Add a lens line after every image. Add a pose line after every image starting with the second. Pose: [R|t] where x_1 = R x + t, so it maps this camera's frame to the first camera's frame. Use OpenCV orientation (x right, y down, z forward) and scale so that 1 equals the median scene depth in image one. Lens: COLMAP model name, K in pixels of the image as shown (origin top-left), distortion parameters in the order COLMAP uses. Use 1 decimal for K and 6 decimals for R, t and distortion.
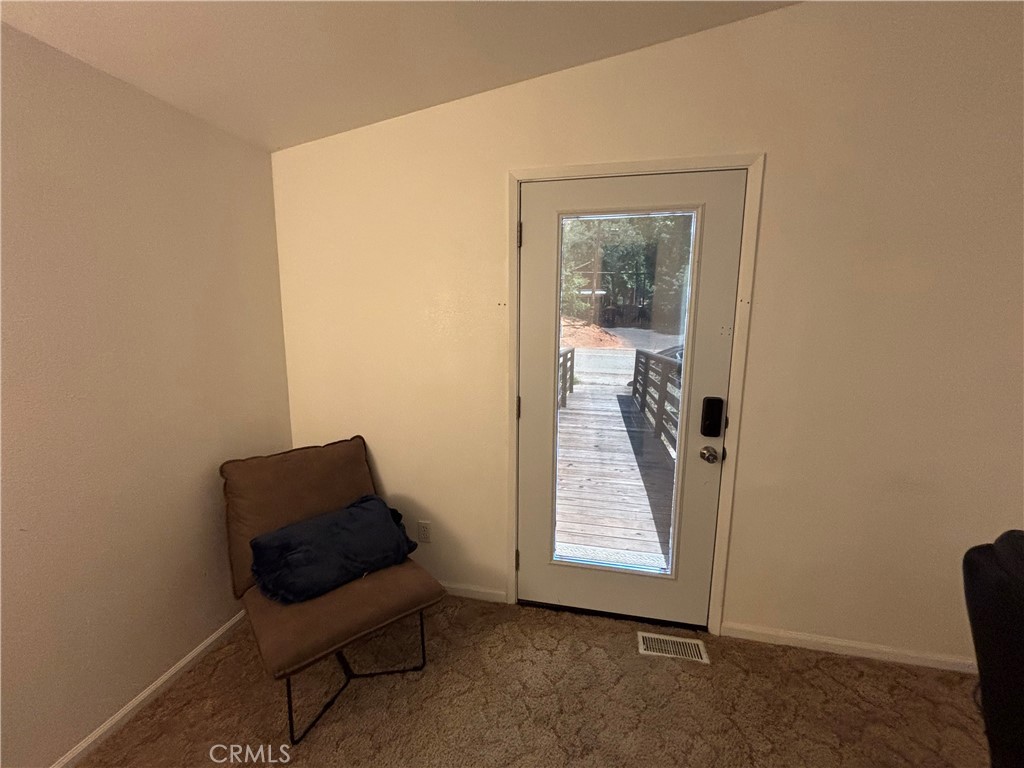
lens RADIAL K [[411.4, 0, 511.4], [0, 411.4, 383.0], [0, 0, 1]] dist [0.000636, 0.000060]
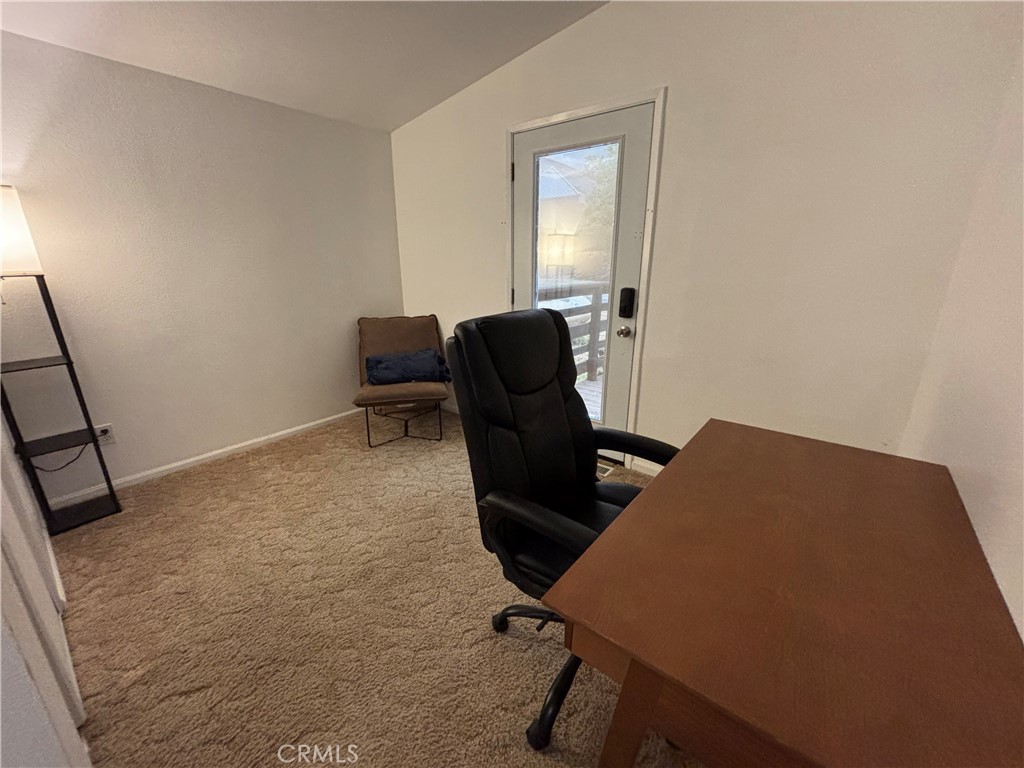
lens RADIAL K [[415.9, 0, 506.2], [0, 415.9, 382.8], [0, 0, 1]] dist [-0.001391, -0.000452]
pose [[0.889038, 0.122996, -0.441004, 0.695709], [-0.060144, 0.986266, 0.153823, 0.139734], [0.453867, -0.110231, 0.884225, -0.367777]]
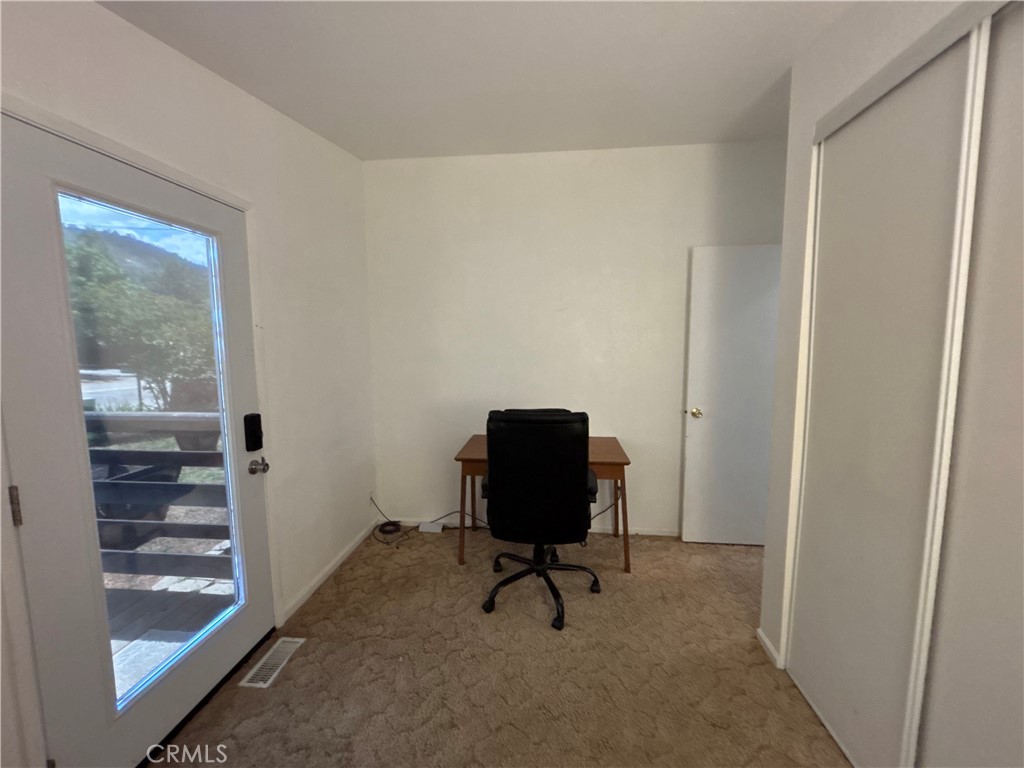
lens RADIAL K [[410.3, 0, 512.0], [0, 410.3, 384.0], [0, 0, 1]] dist [0.009122, -0.009159]
pose [[-0.111790, -0.109332, 0.987699, -0.576157], [0.163520, 0.978356, 0.126806, -0.060400], [-0.980186, 0.175684, -0.091492, 0.373434]]
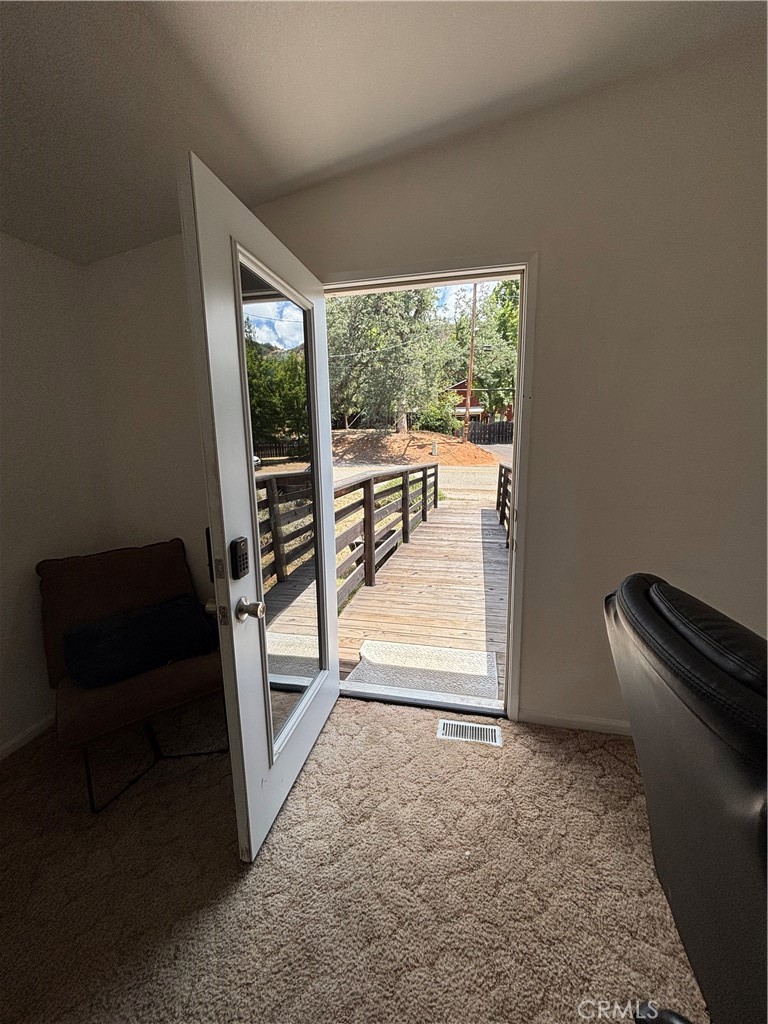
lens RADIAL K [[410.3, 0, 384.0], [0, 410.3, 512.0], [0, 0, 1]] dist [0.009122, -0.009159]
pose [[0.999607, -0.018636, -0.020954, 0.194489], [0.019046, 0.999628, 0.019533, 0.055582], [0.020582, -0.019925, 0.999590, -0.036917]]
